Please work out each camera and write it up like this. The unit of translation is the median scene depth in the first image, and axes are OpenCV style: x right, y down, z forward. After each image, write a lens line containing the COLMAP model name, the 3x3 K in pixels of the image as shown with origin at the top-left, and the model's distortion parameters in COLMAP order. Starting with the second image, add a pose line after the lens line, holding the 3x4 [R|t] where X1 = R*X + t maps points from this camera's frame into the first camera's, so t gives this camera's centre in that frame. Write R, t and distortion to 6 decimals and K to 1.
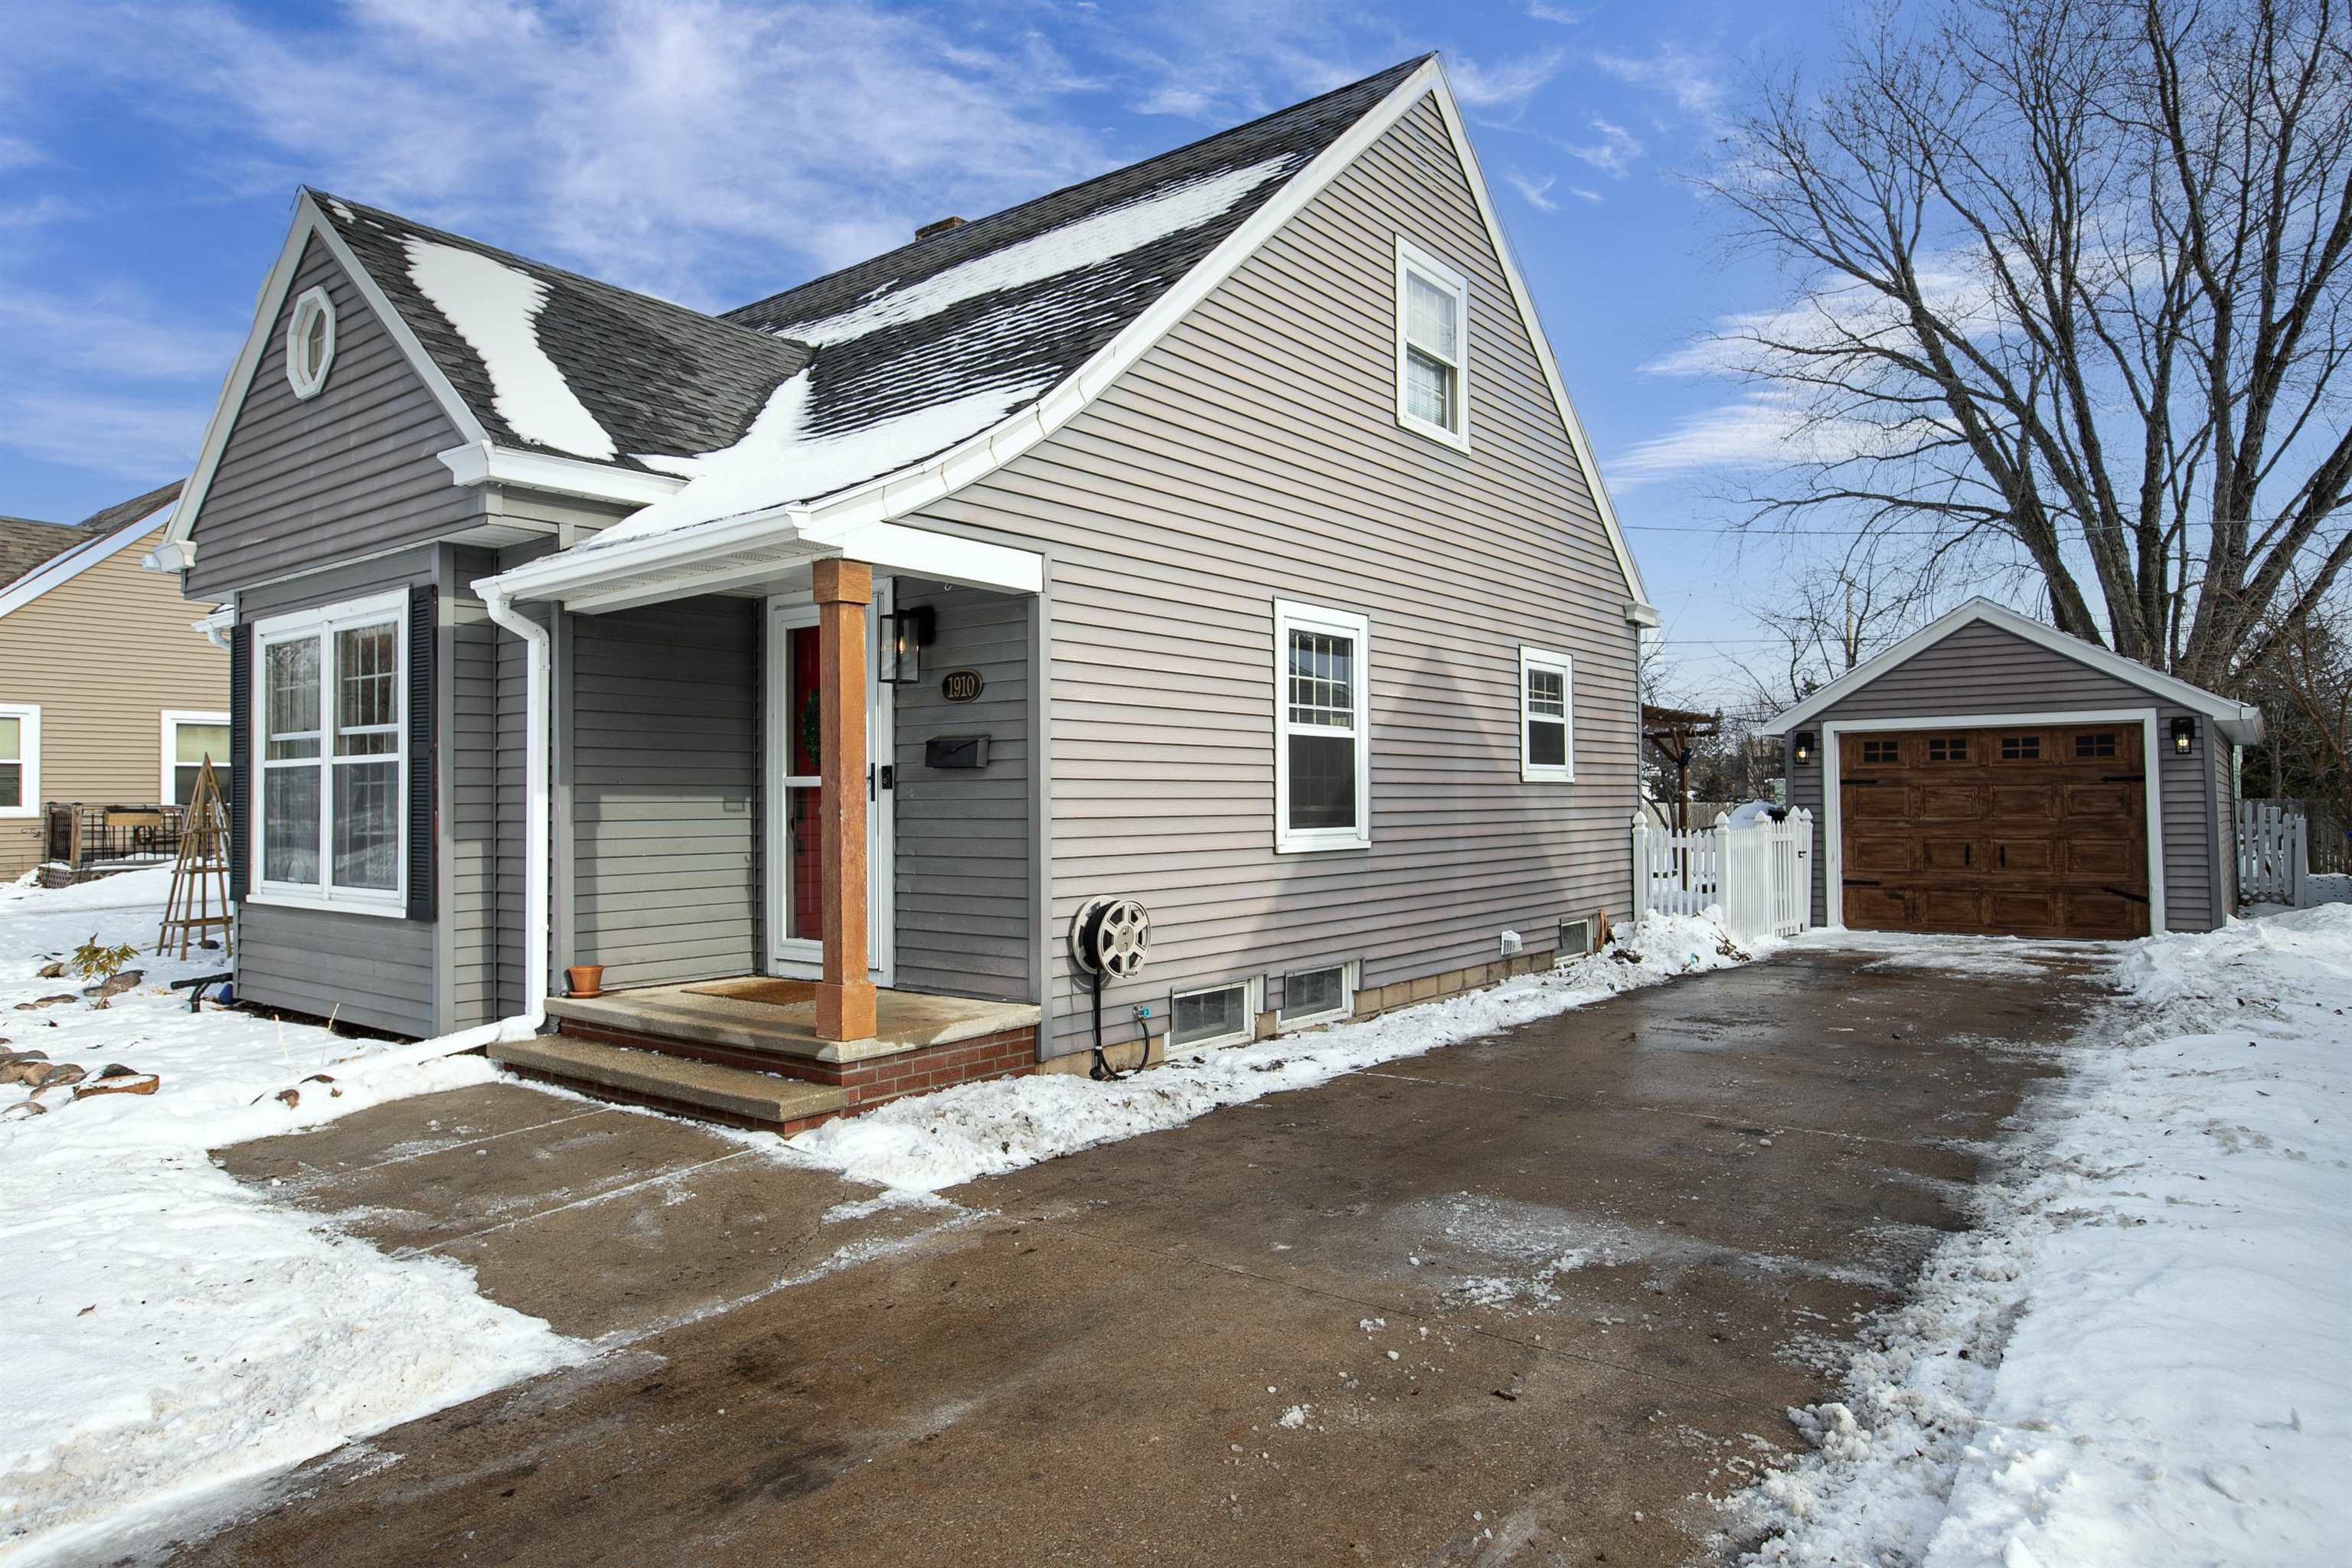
lens RADIAL K [[1381.3, 0, 1176.0], [0, 1381.3, 784.0], [0, 0, 1]] dist [-0.004198, -0.000691]
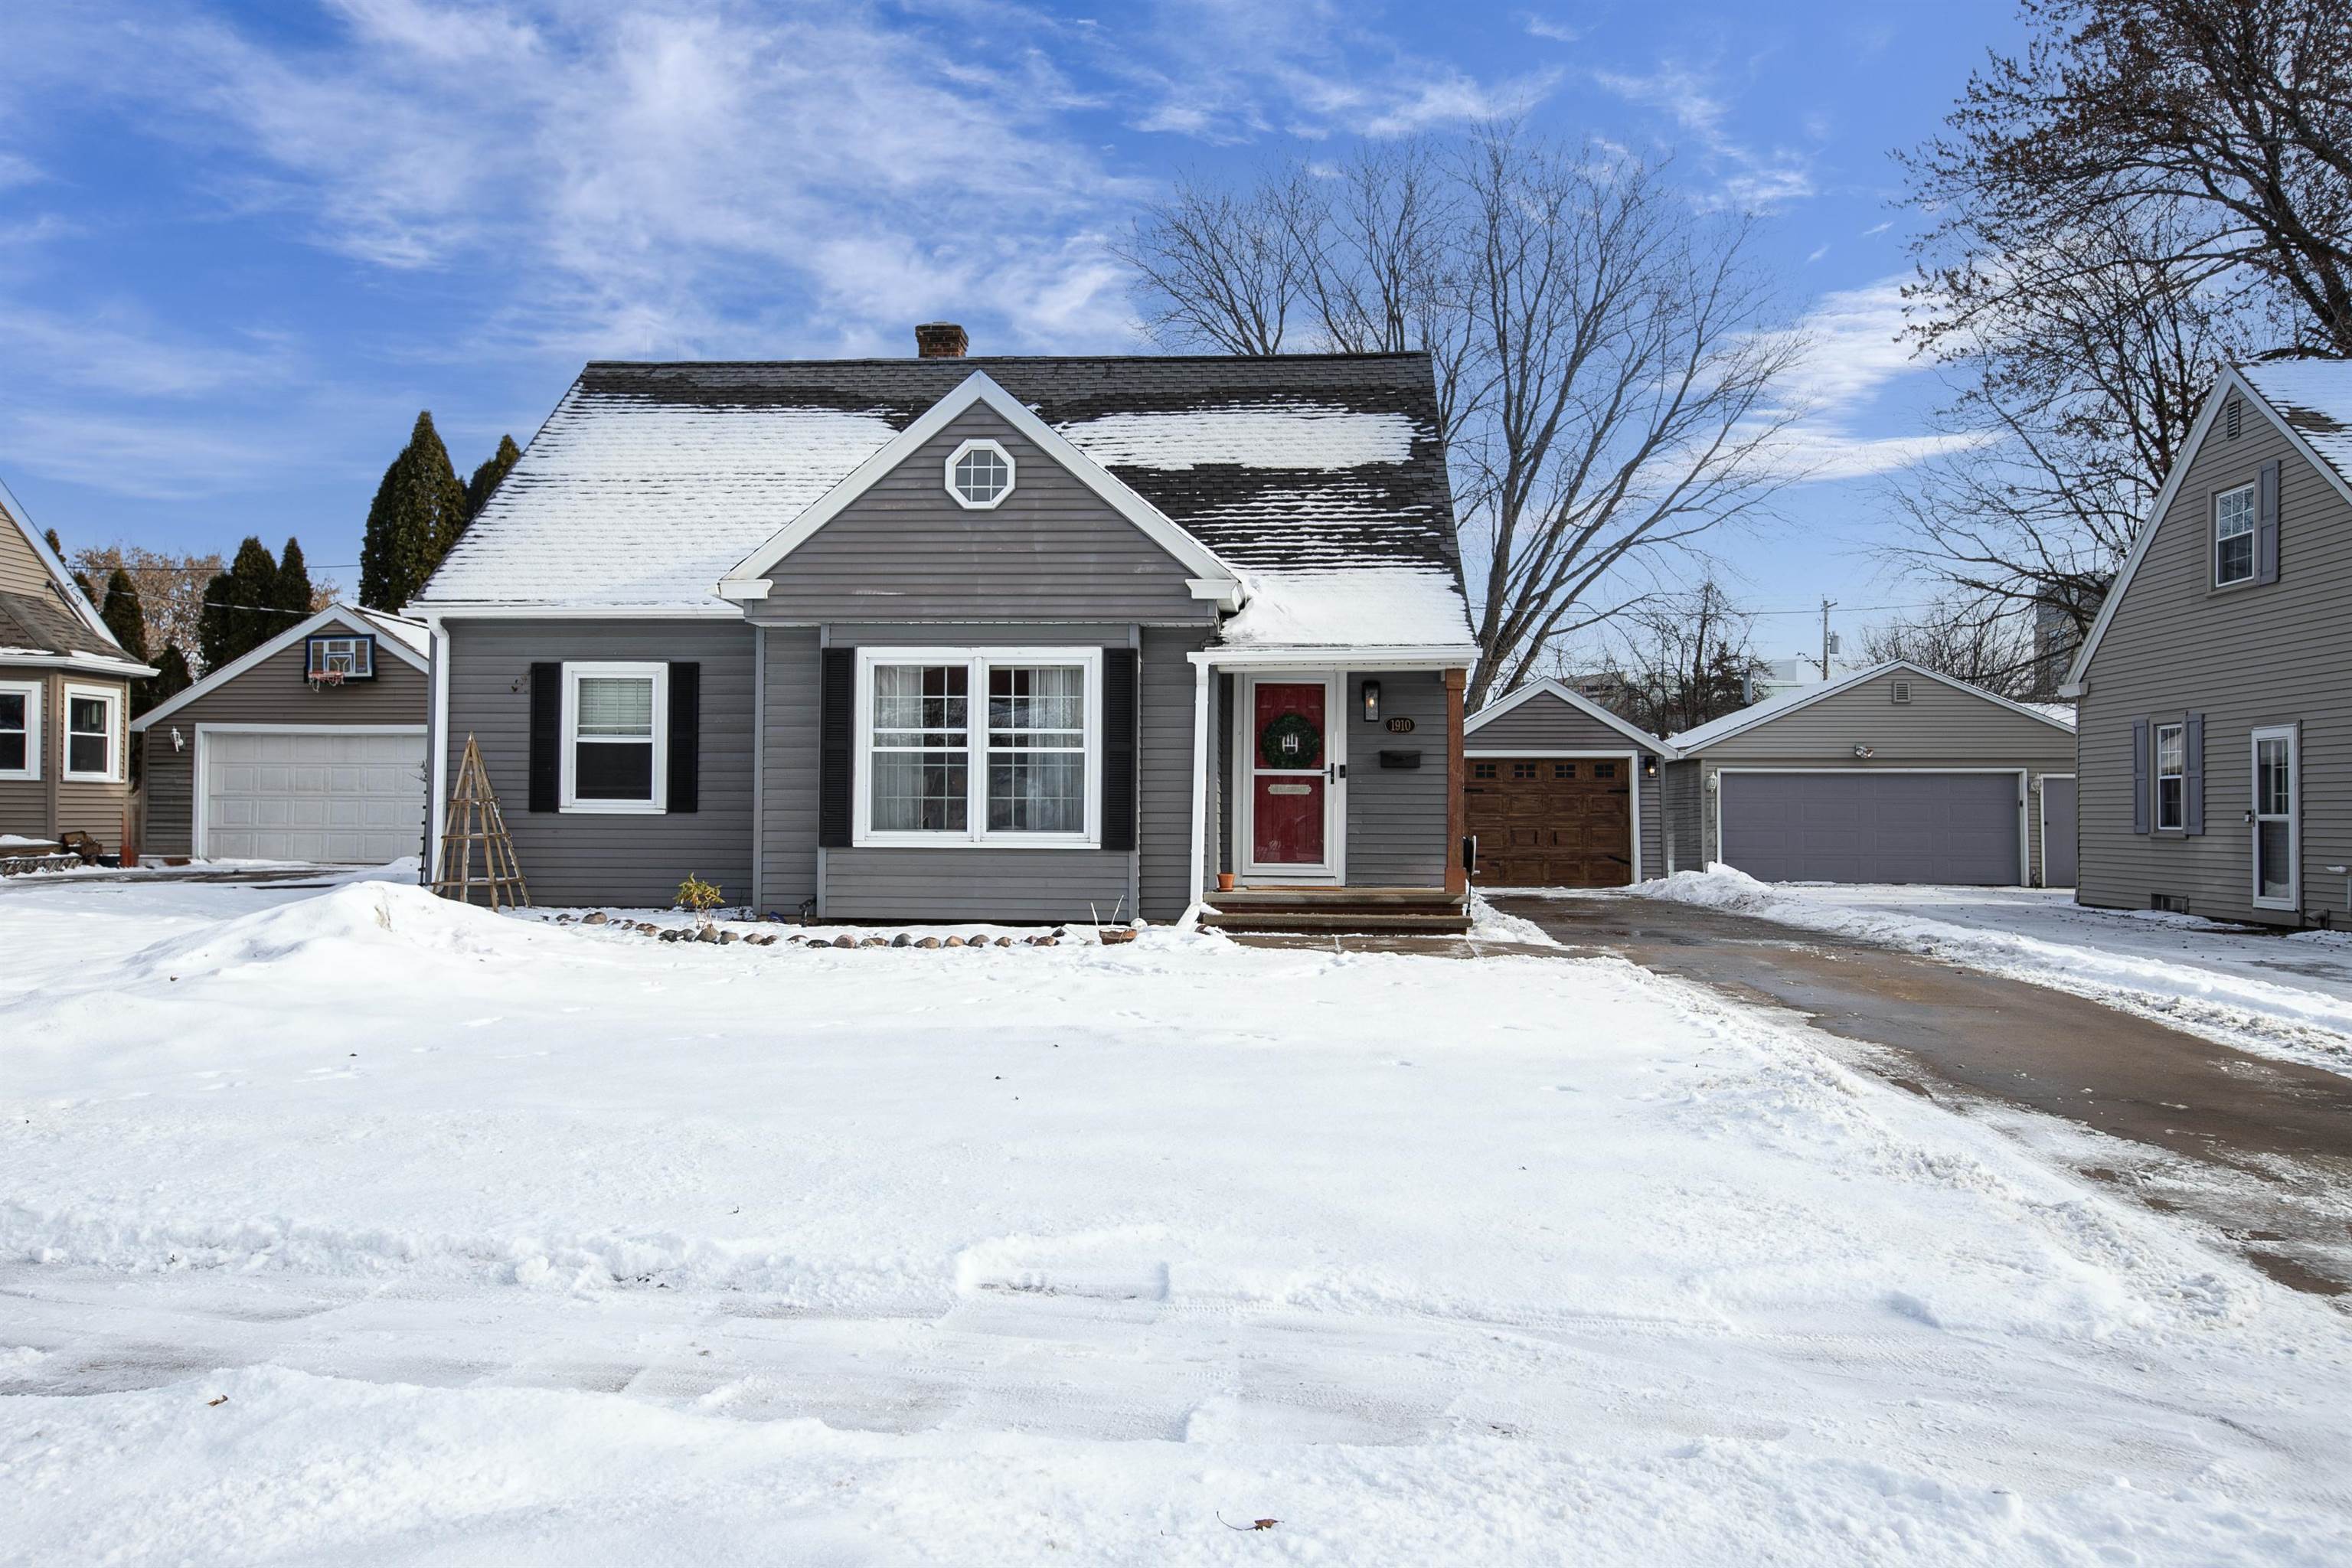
lens RADIAL K [[1729.0, 0, 1176.0], [0, 1729.0, 784.0], [0, 0, 1]] dist [-0.005925, -0.000143]
pose [[0.824012, 0.023901, 0.566068, -1.368378], [-0.019452, 0.999714, -0.013896, 0.038895], [-0.566238, 0.000439, 0.824241, -0.623319]]
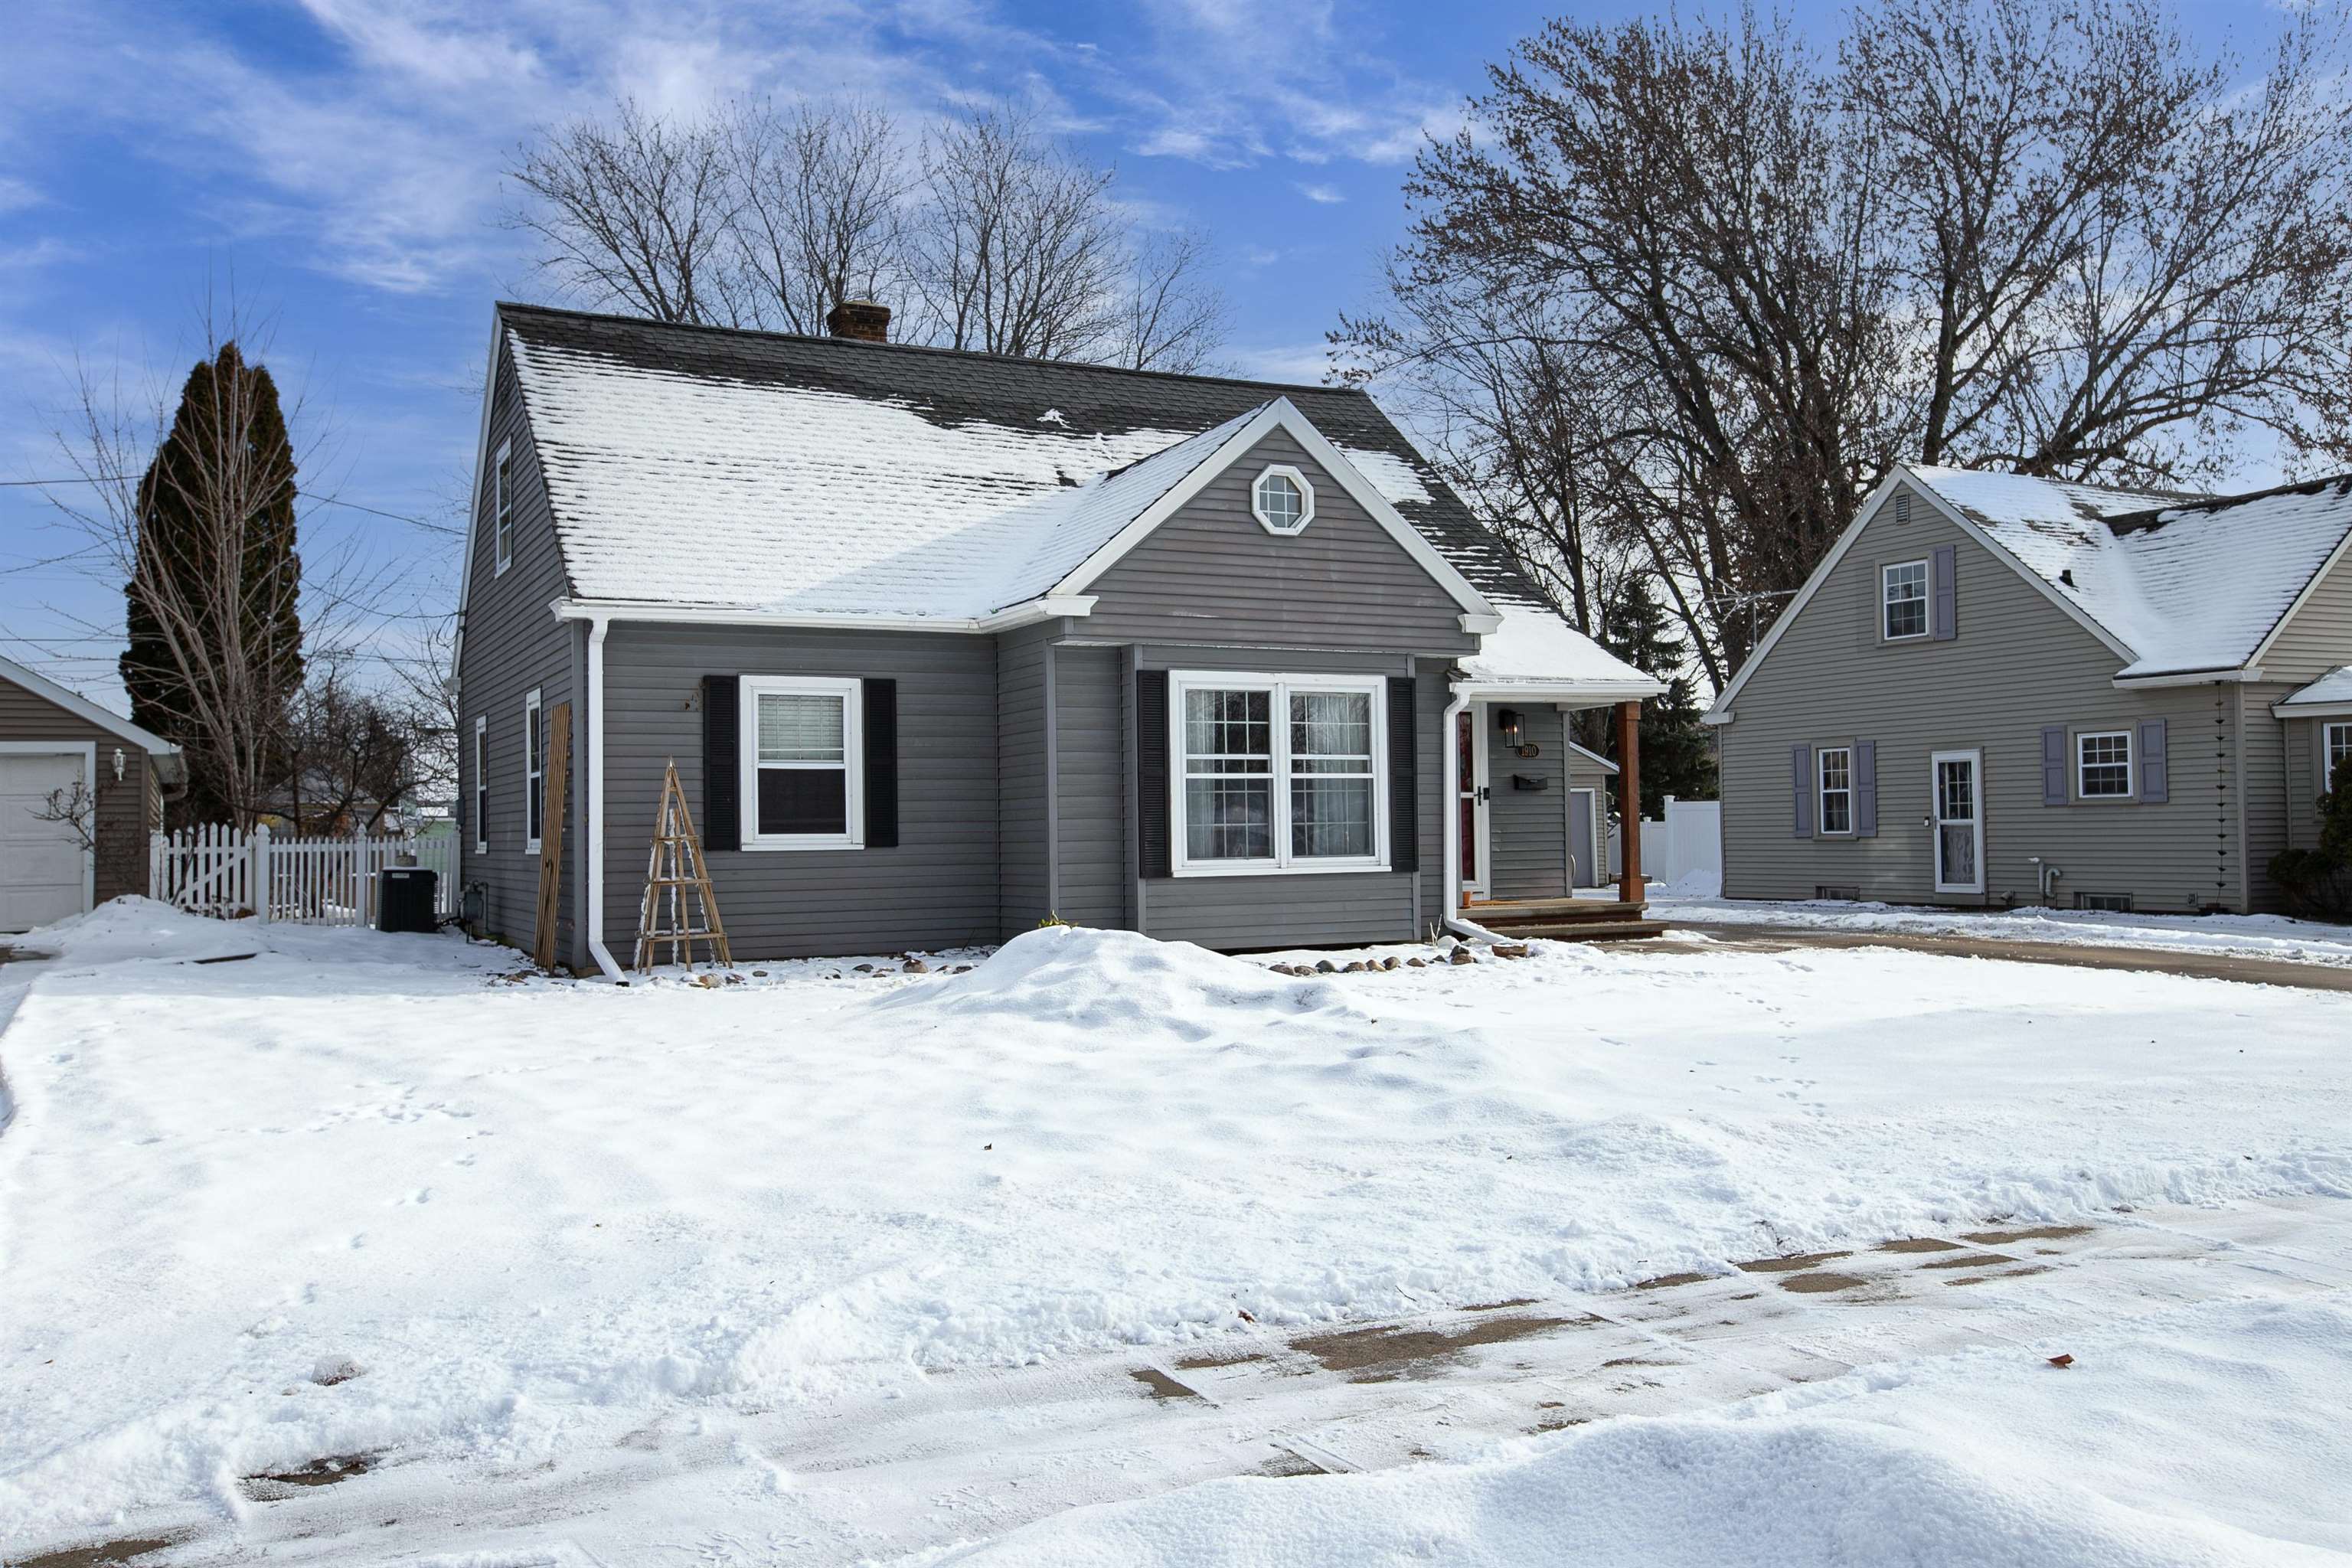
lens RADIAL K [[1928.5, 0, 1176.0], [0, 1928.5, 784.0], [0, 0, 1]] dist [-0.005939, -0.002031]
pose [[0.418185, 0.024025, 0.908044, -2.340580], [0.002630, 0.999614, -0.027659, 0.045514], [-0.908358, 0.013955, 0.417961, 0.202083]]
